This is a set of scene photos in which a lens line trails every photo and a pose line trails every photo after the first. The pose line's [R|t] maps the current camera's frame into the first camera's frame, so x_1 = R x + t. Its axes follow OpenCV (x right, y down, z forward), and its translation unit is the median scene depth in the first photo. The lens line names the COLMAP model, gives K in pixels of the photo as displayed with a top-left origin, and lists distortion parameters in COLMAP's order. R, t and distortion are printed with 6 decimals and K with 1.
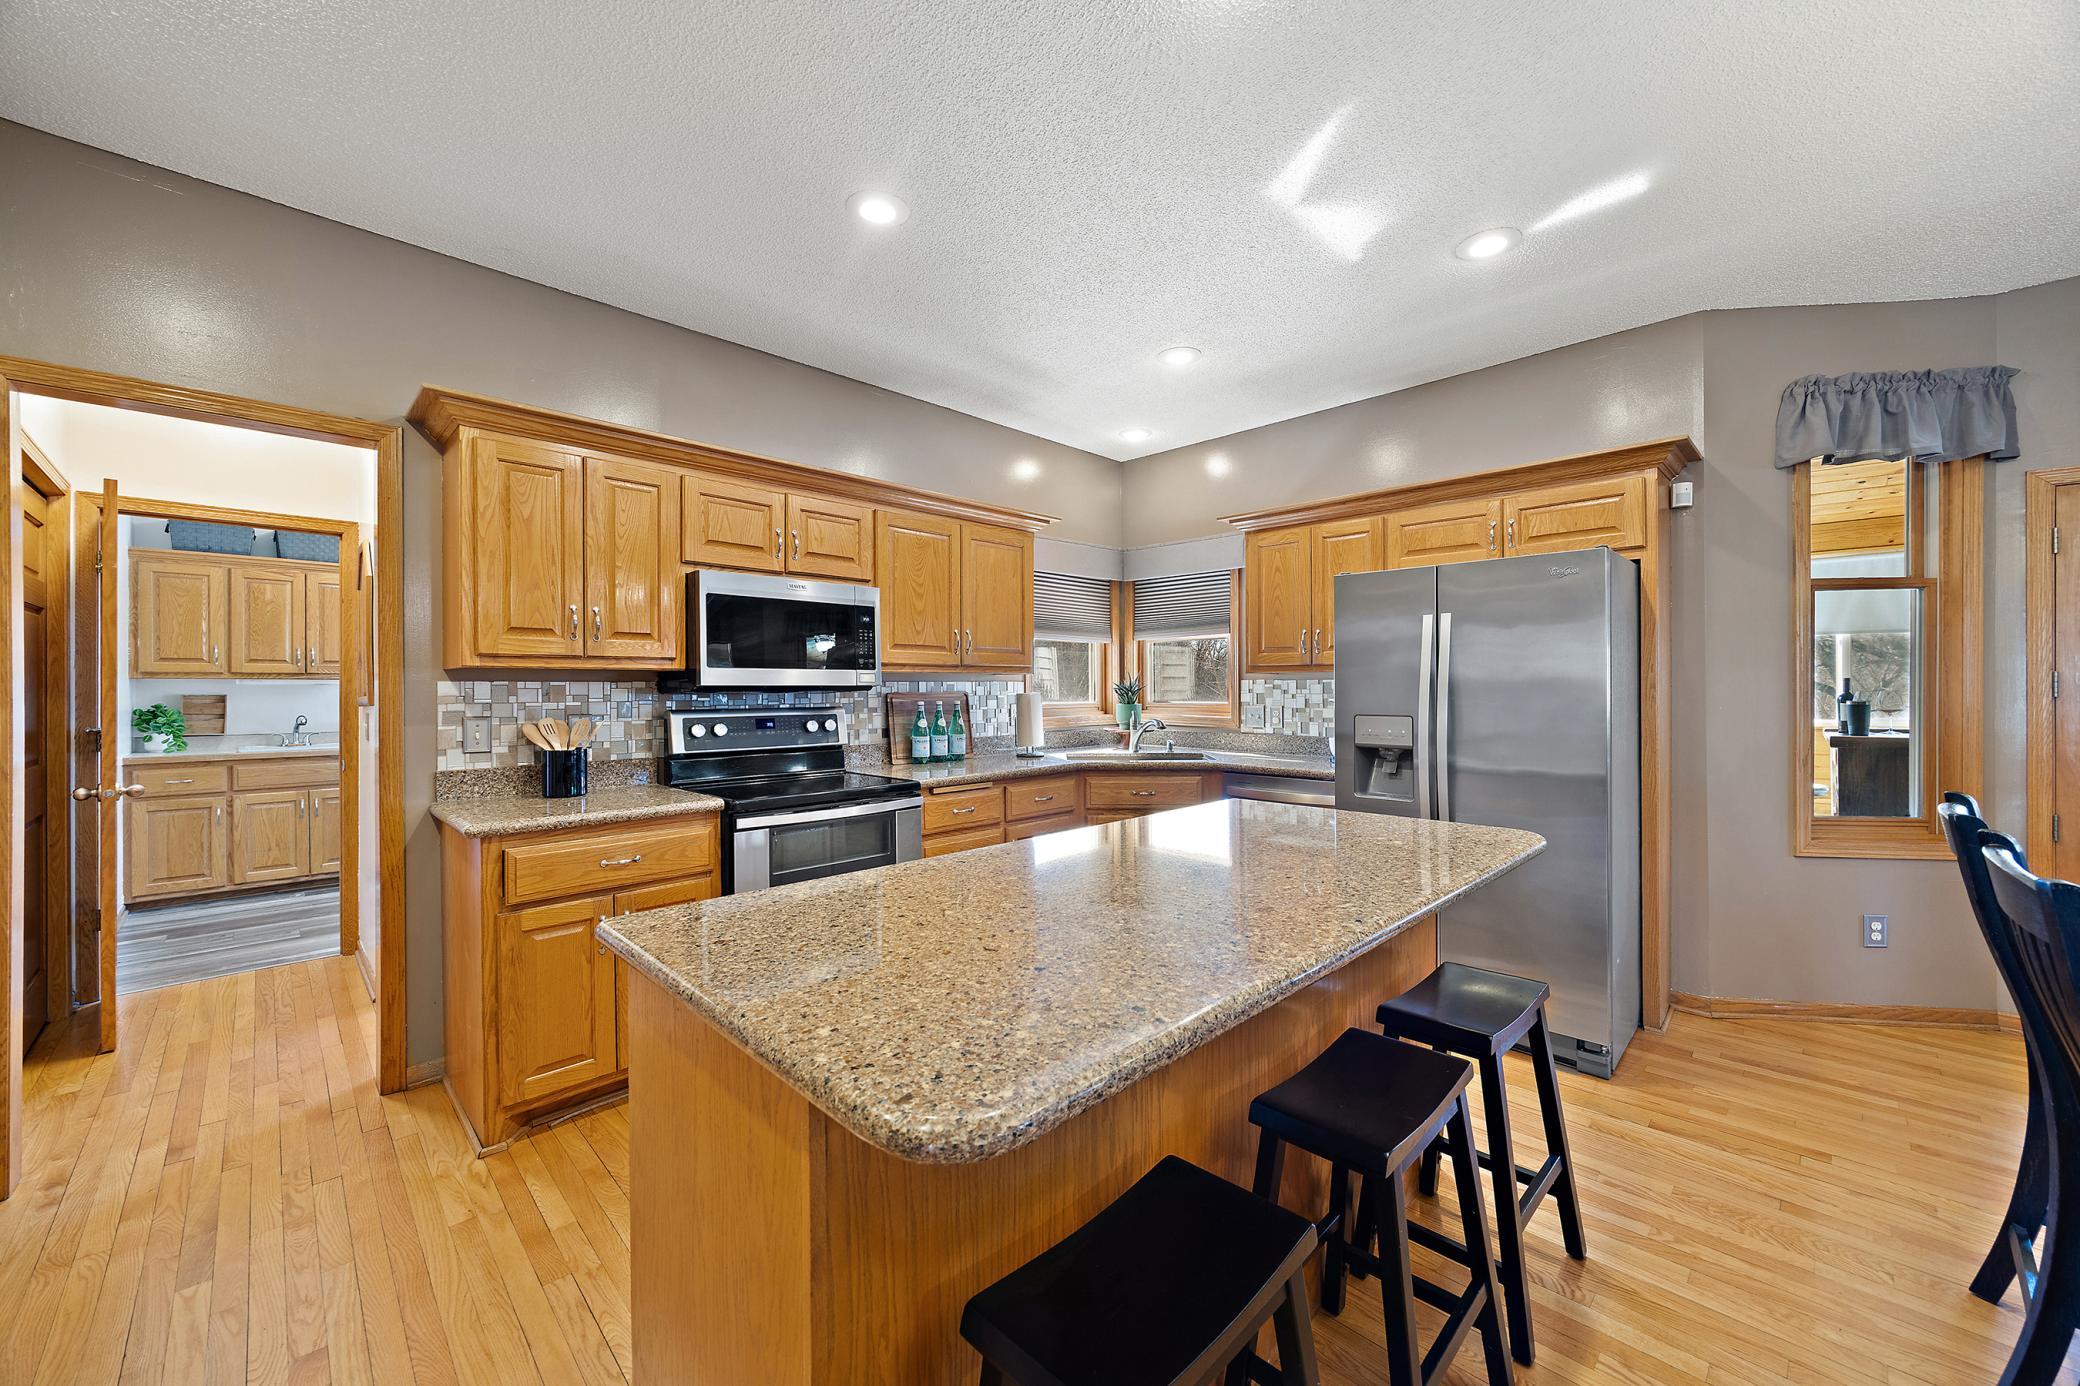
lens RADIAL K [[791.3, 0, 1041.5], [0, 791.3, 688.7], [0, 0, 1]] dist [-0.003541, -0.000143]
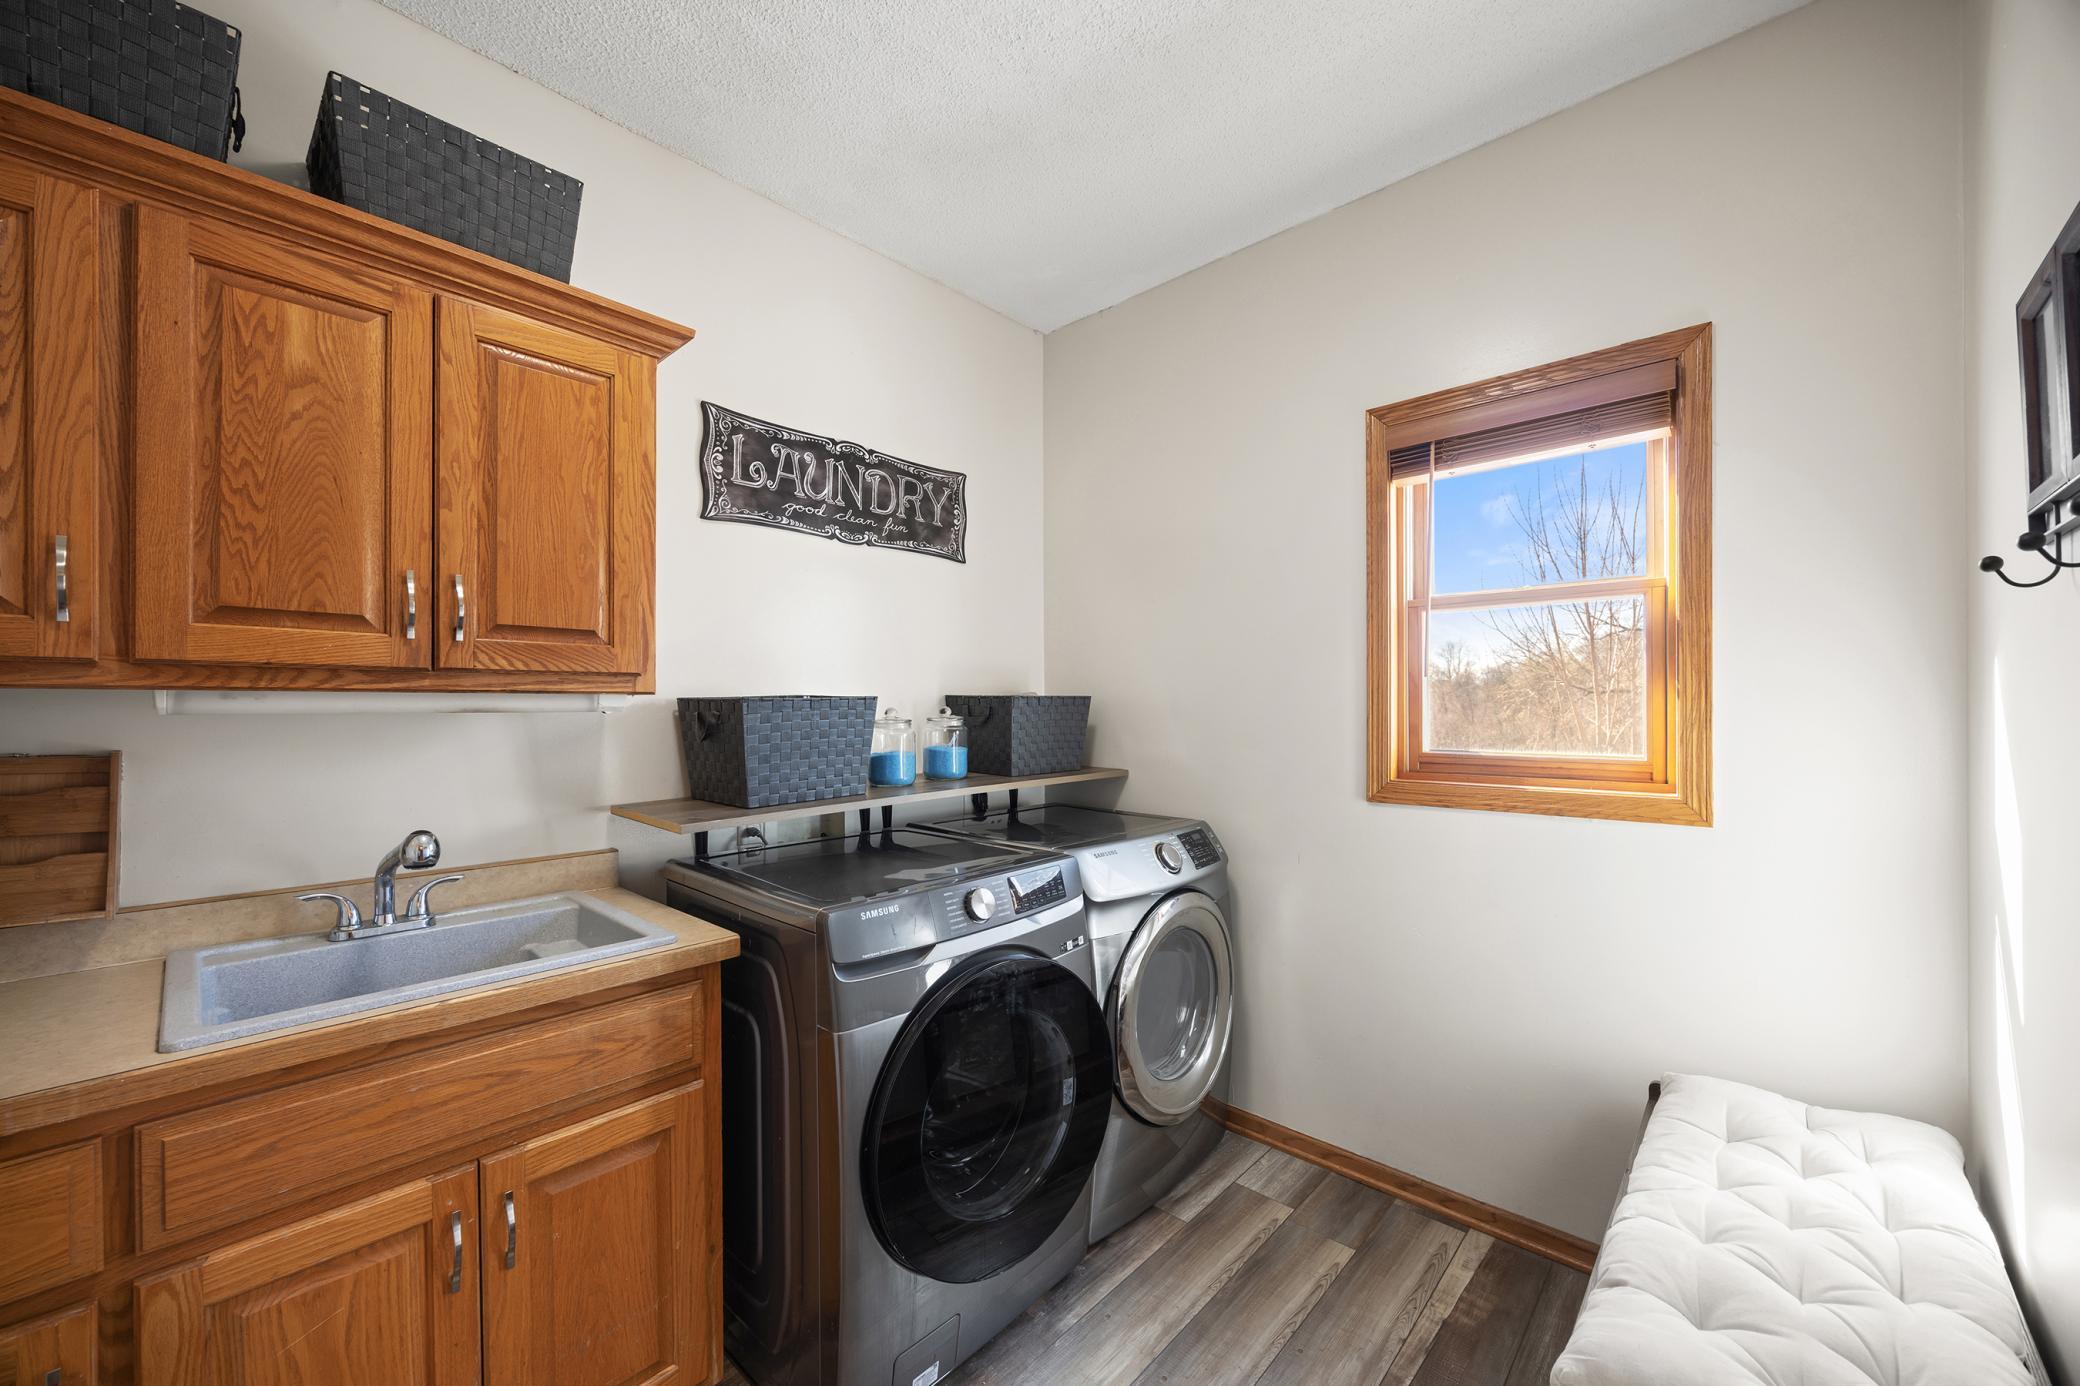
lens RADIAL K [[791.3, 0, 1036.2], [0, 791.3, 696.0], [0, 0, 1]] dist [-0.003541, -0.000143]
pose [[0.999155, -0.001033, 0.041078, -1.331083], [0.001173, 0.999994, -0.003384, -0.015623], [-0.041074, 0.003429, 0.999150, 1.305316]]
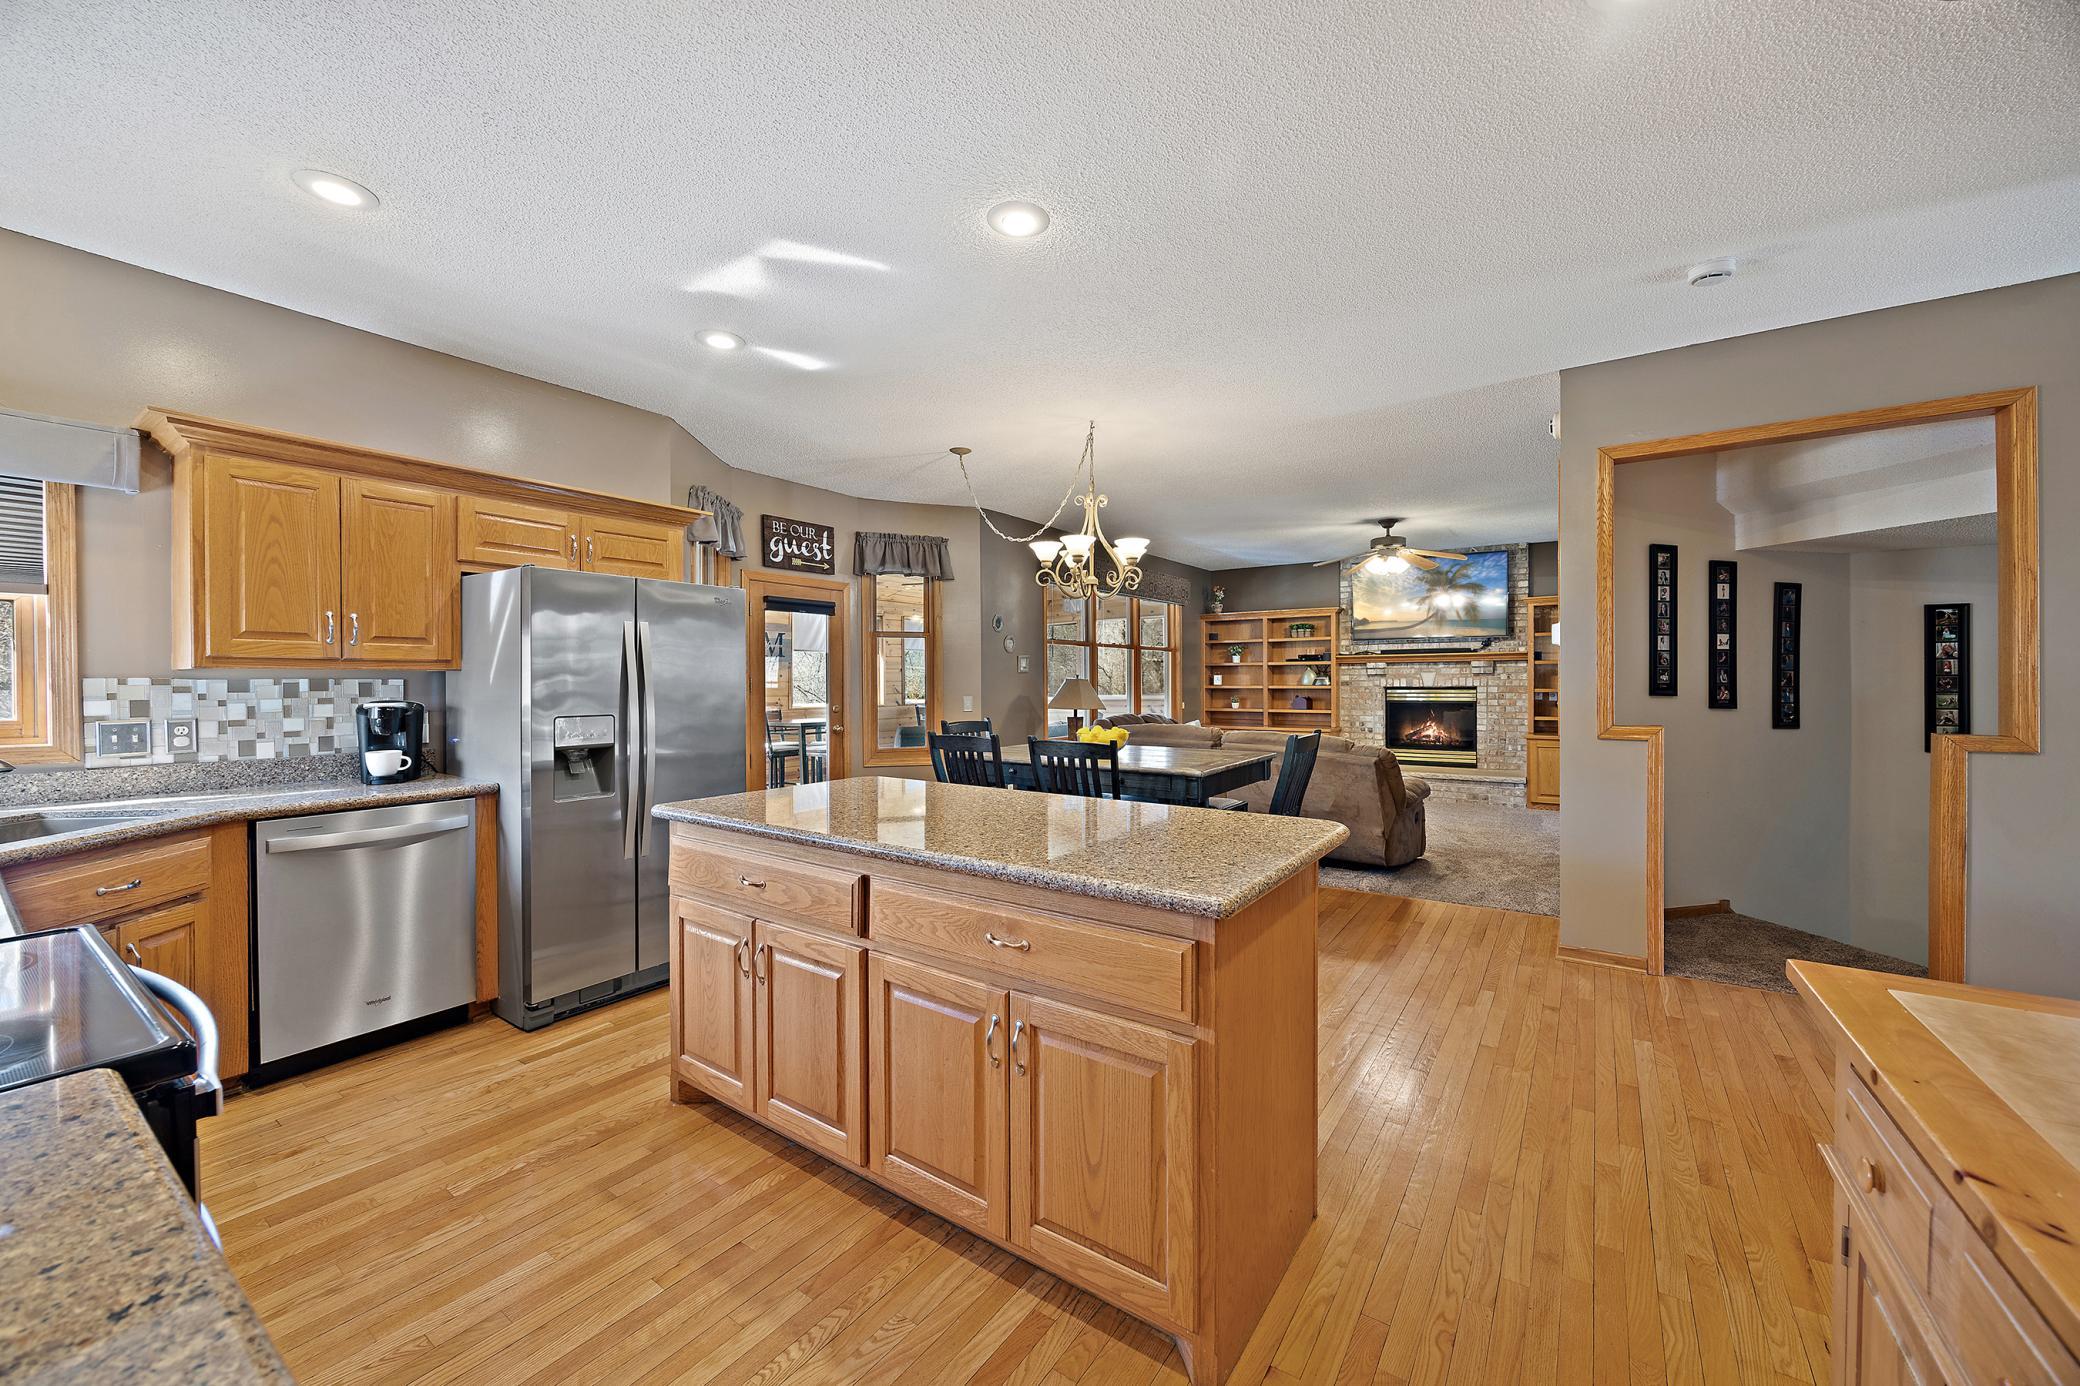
lens RADIAL K [[791.3, 0, 1049.4], [0, 791.3, 686.6], [0, 0, 1]] dist [-0.003541, -0.000143]
pose [[-0.188372, -0.001972, 0.982096, -0.688411], [0.006956, 0.999970, 0.003342, -0.002425], [-0.982073, 0.007462, -0.188353, 0.629067]]
